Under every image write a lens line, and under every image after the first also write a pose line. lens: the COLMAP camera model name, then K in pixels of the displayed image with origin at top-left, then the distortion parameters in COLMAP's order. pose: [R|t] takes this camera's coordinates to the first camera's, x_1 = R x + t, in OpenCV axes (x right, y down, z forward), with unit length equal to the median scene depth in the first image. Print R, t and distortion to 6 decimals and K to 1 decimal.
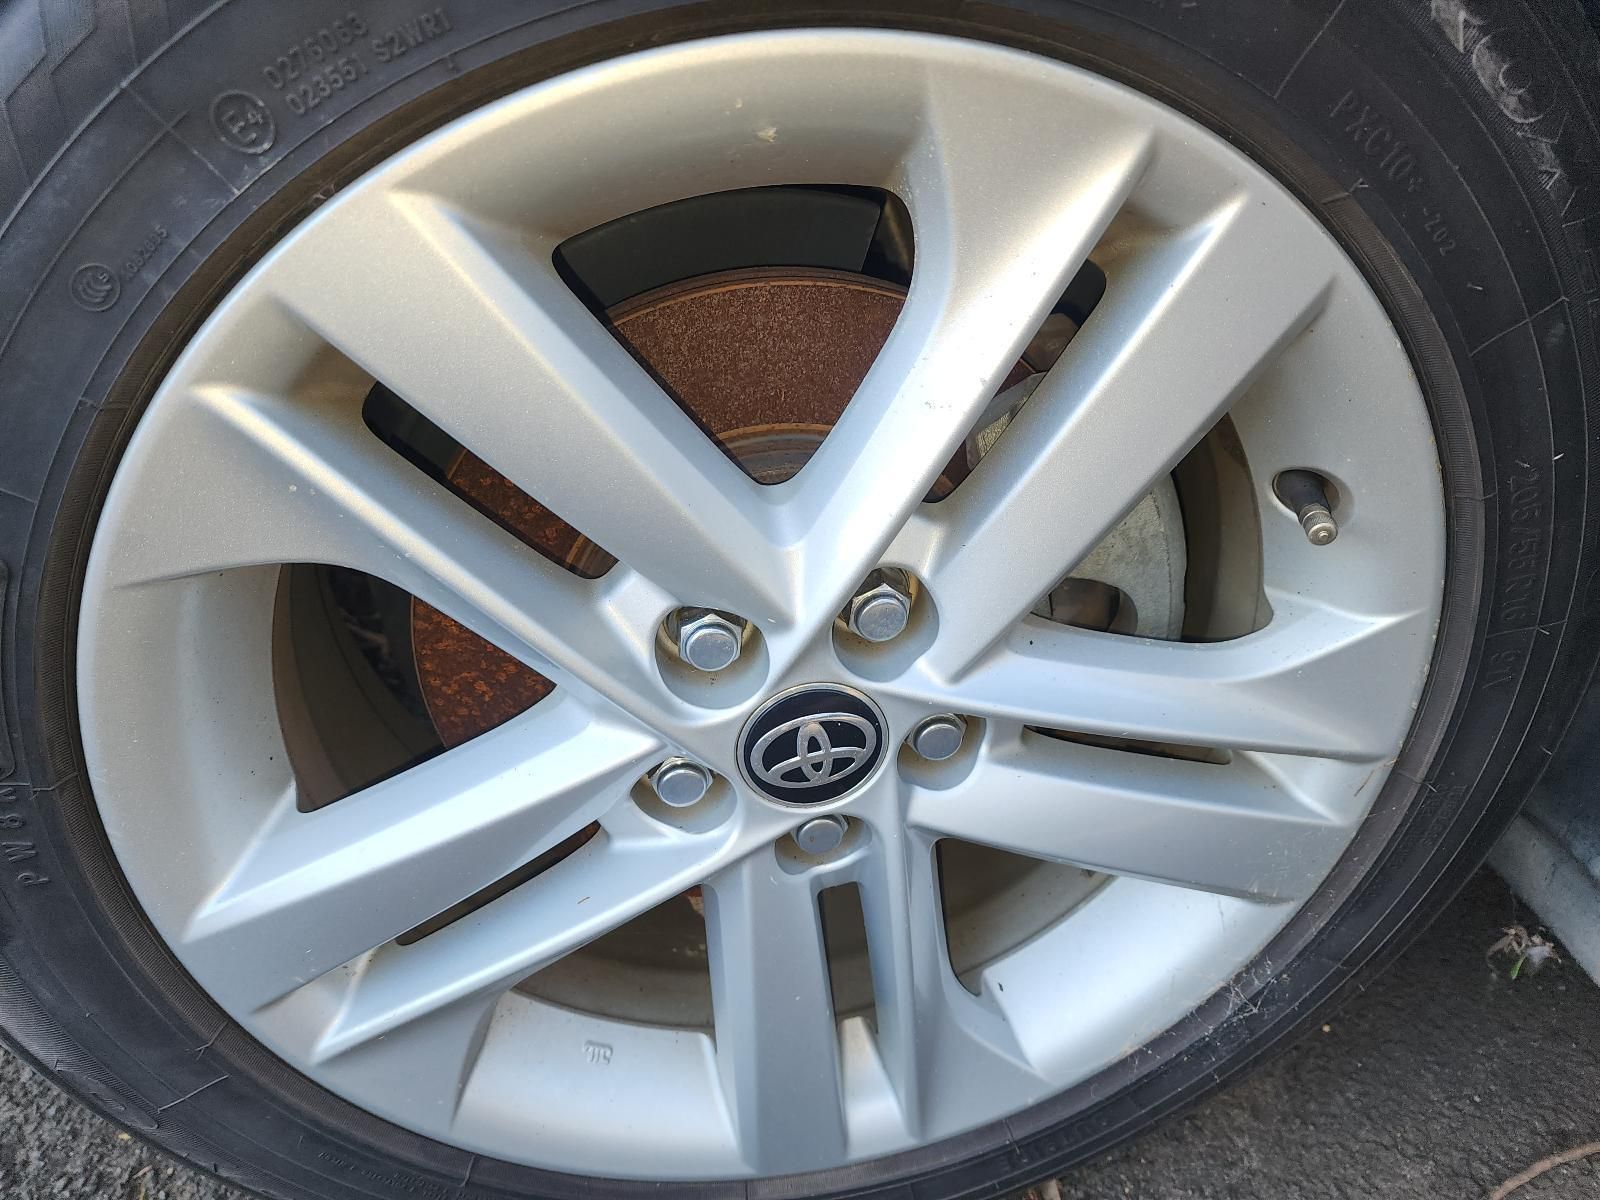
lens RADIAL K [[1092.7, 0, 791.3], [0, 1092.7, 609.9], [0, 0, 1]] dist [0.012571, -0.012814]
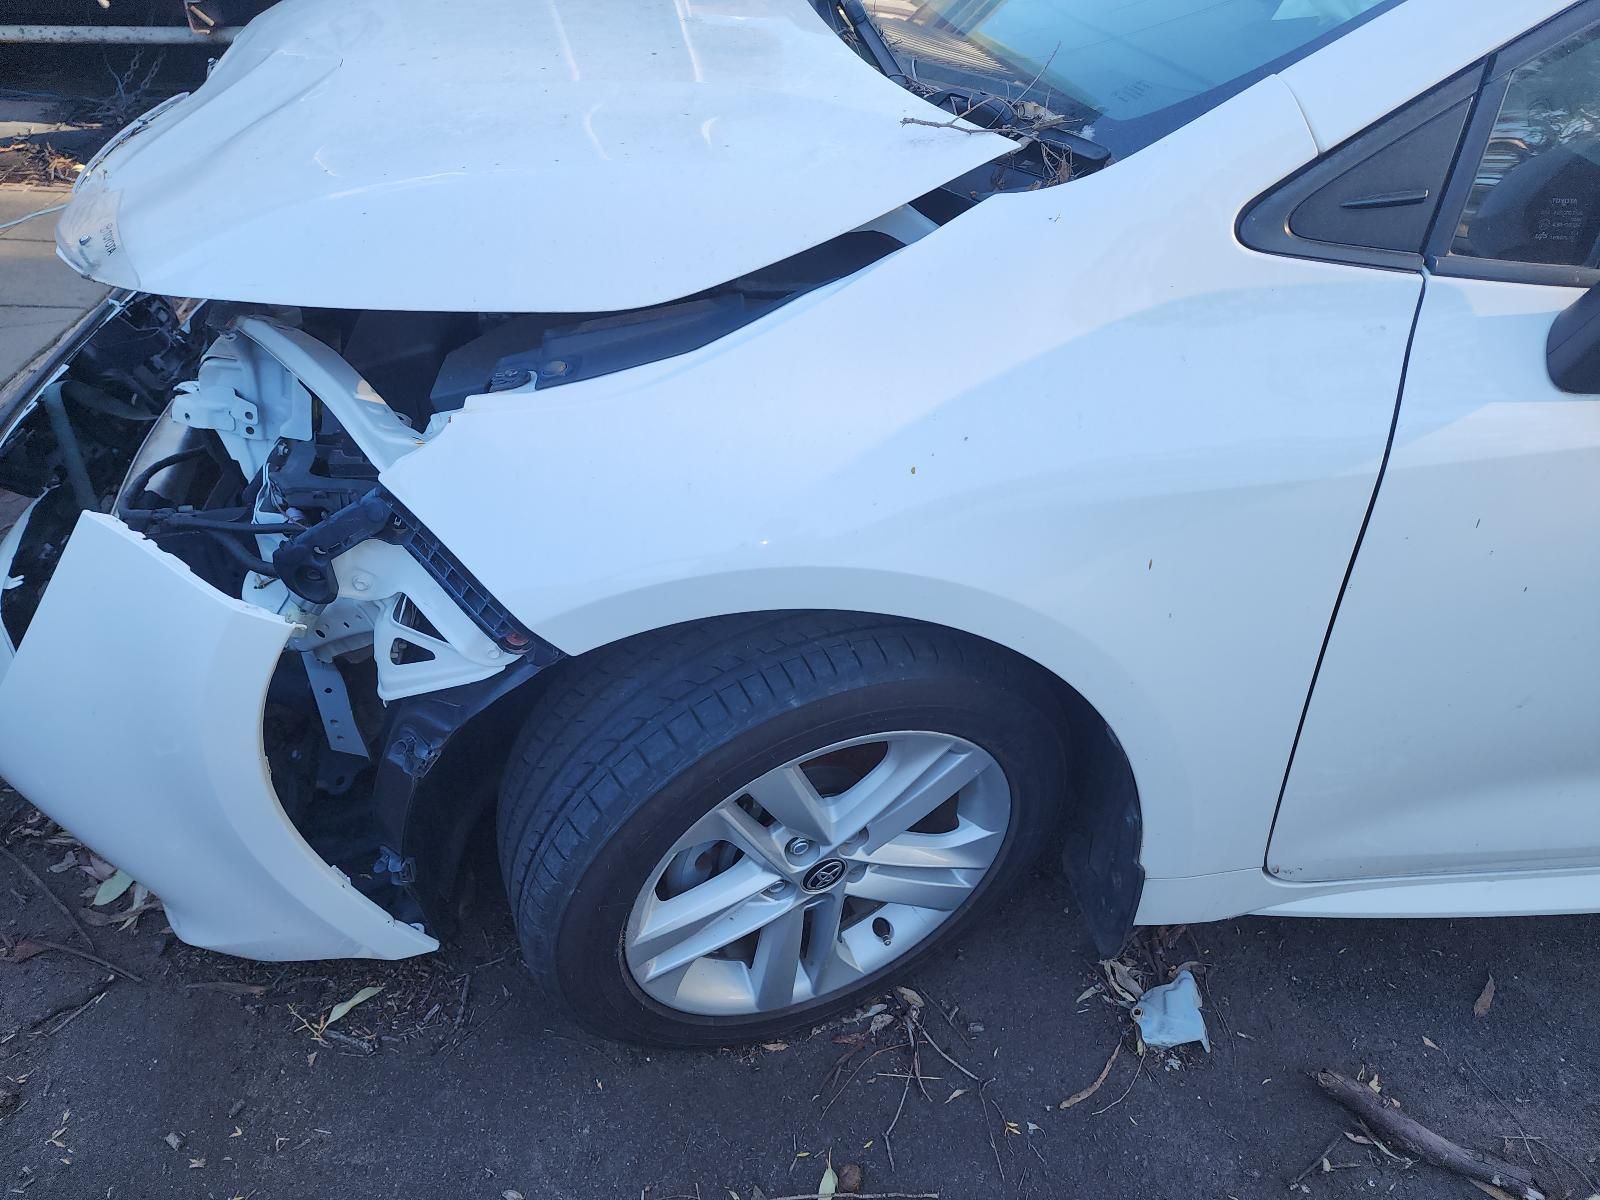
lens RADIAL K [[1092.7, 0, 799.2], [0, 1092.7, 585.3], [0, 0, 1]] dist [0.012571, -0.012814]
pose [[0.938816, 0.068963, 0.337443, -1.134895], [-0.101215, 0.991730, 0.078915, -0.919221], [-0.329210, -0.108241, 0.938032, -1.773124]]
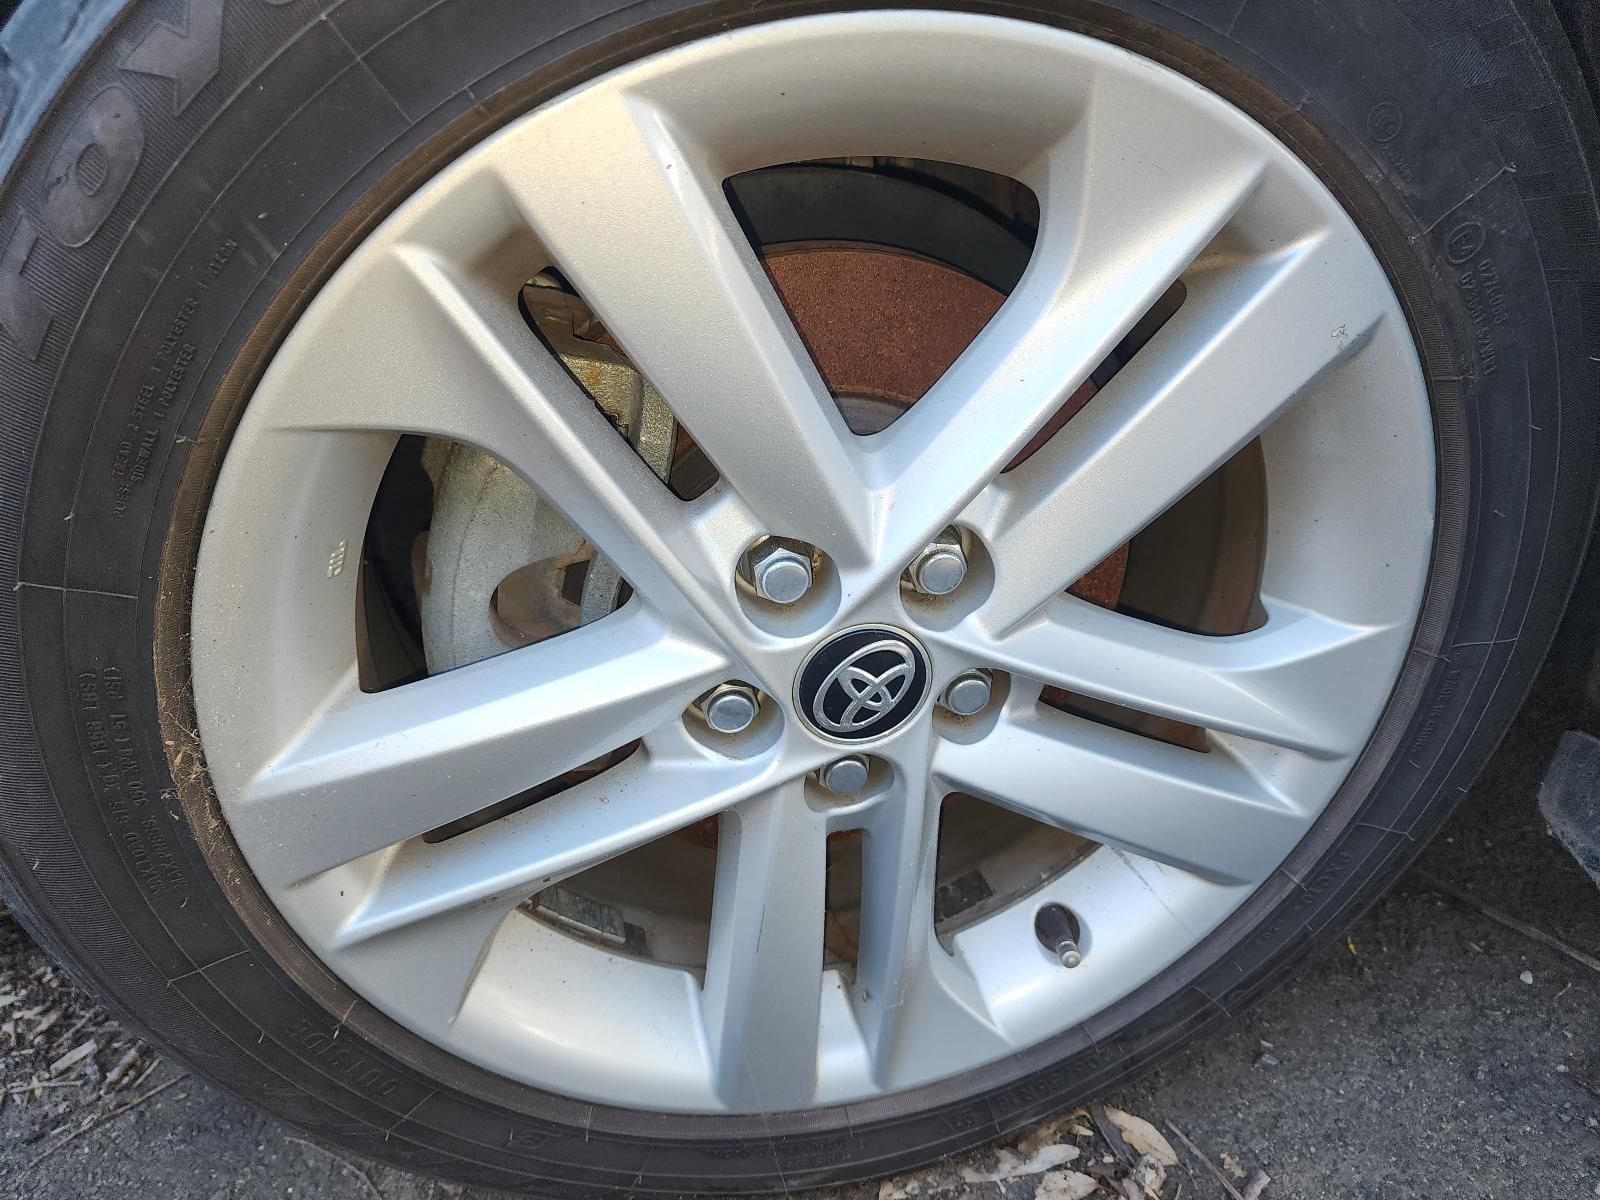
lens RADIAL K [[1092.7, 0, 804.5], [0, 1092.7, 608.1], [0, 0, 1]] dist [0.012571, -0.012814]
pose [[0.985959, 0.120856, 0.115238, -0.166487], [-0.115674, 0.991994, -0.050661, 0.108762], [-0.120438, 0.036619, 0.992045, -0.061628]]
